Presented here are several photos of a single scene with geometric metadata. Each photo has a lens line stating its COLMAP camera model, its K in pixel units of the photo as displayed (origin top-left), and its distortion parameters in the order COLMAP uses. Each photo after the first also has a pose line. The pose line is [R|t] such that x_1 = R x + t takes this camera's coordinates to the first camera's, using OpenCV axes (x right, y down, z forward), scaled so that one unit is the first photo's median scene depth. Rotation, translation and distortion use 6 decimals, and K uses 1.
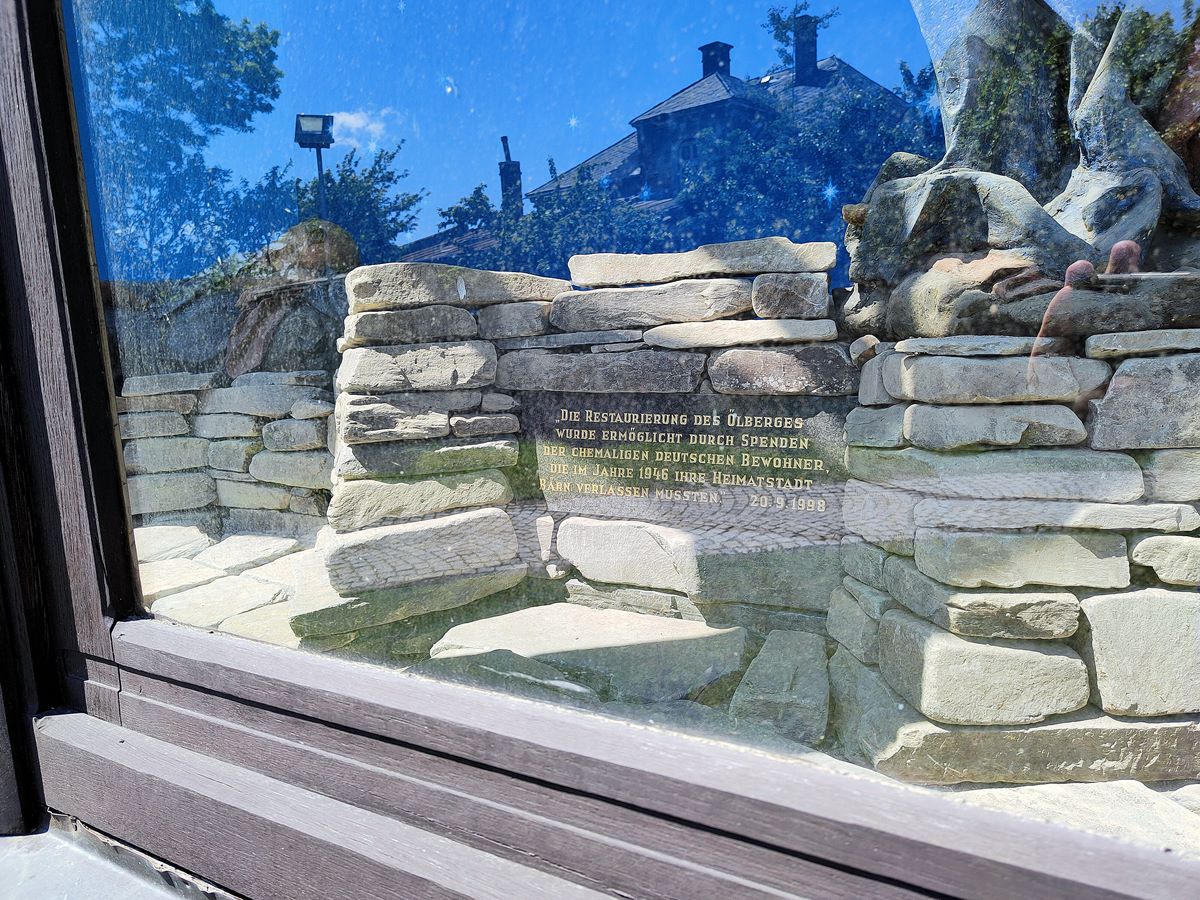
lens RADIAL K [[790.4, 0, 648.9], [0, 790.4, 451.6], [0, 0, 1]] dist [0.008021, -0.010140]
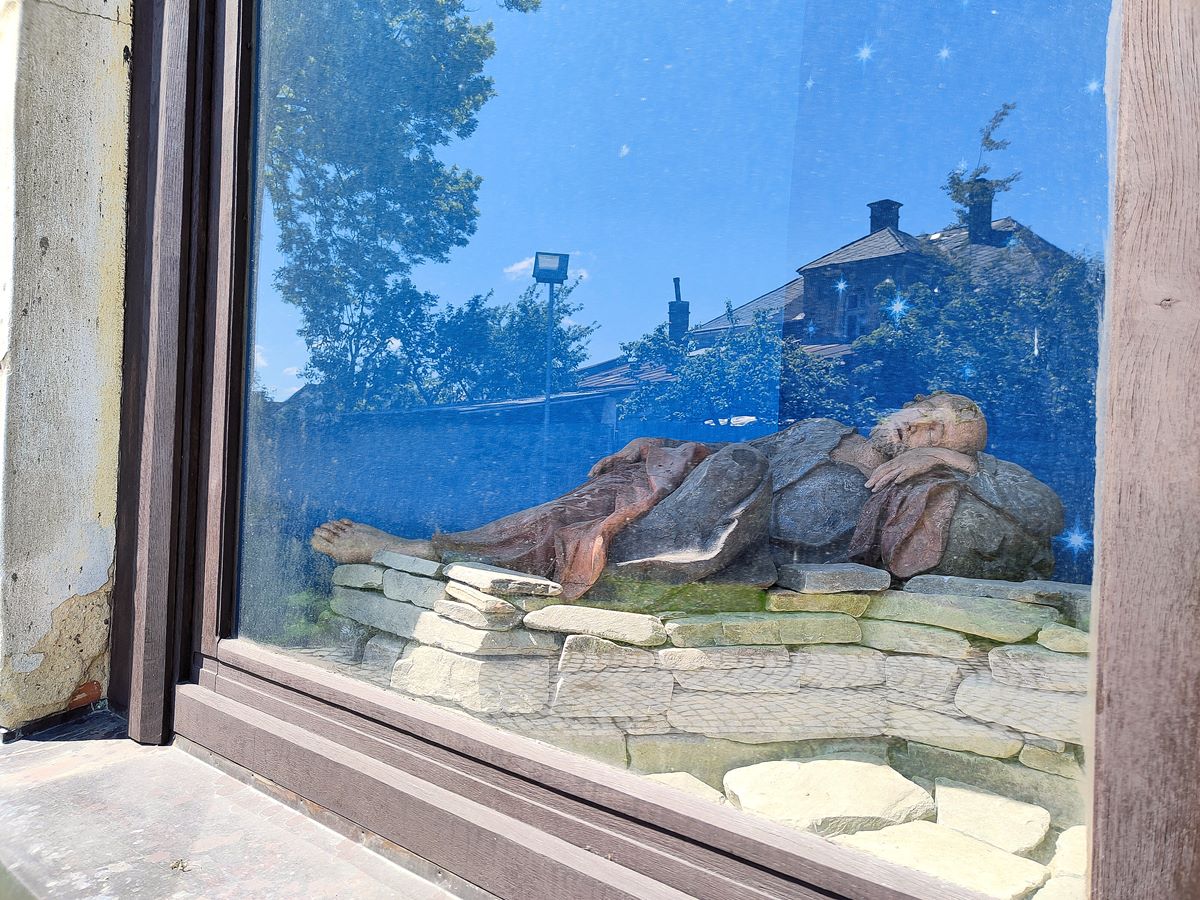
lens RADIAL K [[790.4, 0, 617.3], [0, 790.4, 451.7], [0, 0, 1]] dist [0.008021, -0.010140]
pose [[0.985216, 0.082798, -0.149979, -0.087564], [-0.105766, 0.982661, -0.152283, -0.007885], [0.134770, 0.165894, 0.976891, 0.013881]]
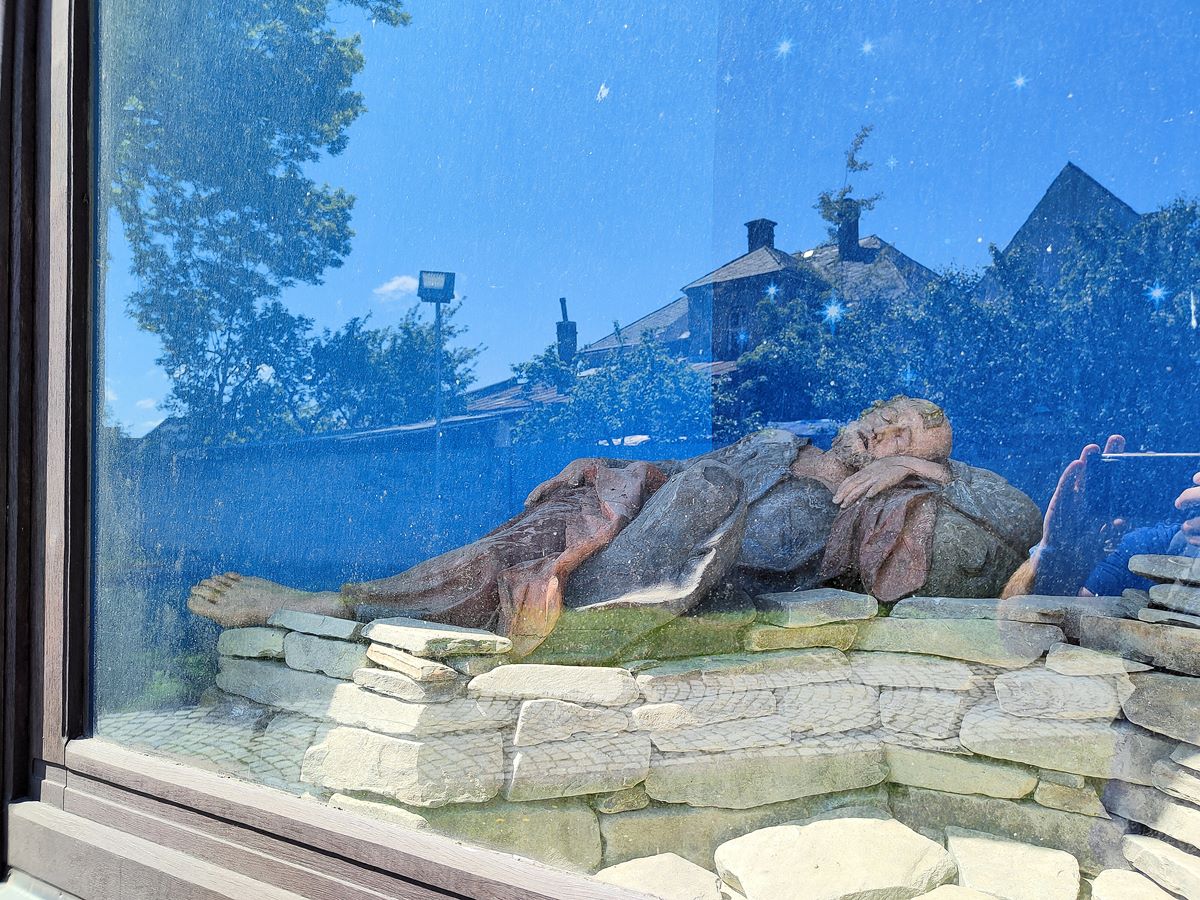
lens RADIAL K [[790.4, 0, 611.2], [0, 790.4, 458.3], [0, 0, 1]] dist [0.008021, -0.010140]
pose [[0.999075, 0.039571, -0.016855, -0.097179], [-0.041971, 0.982593, -0.180966, -0.009906], [0.009401, 0.181506, 0.983345, 0.028718]]
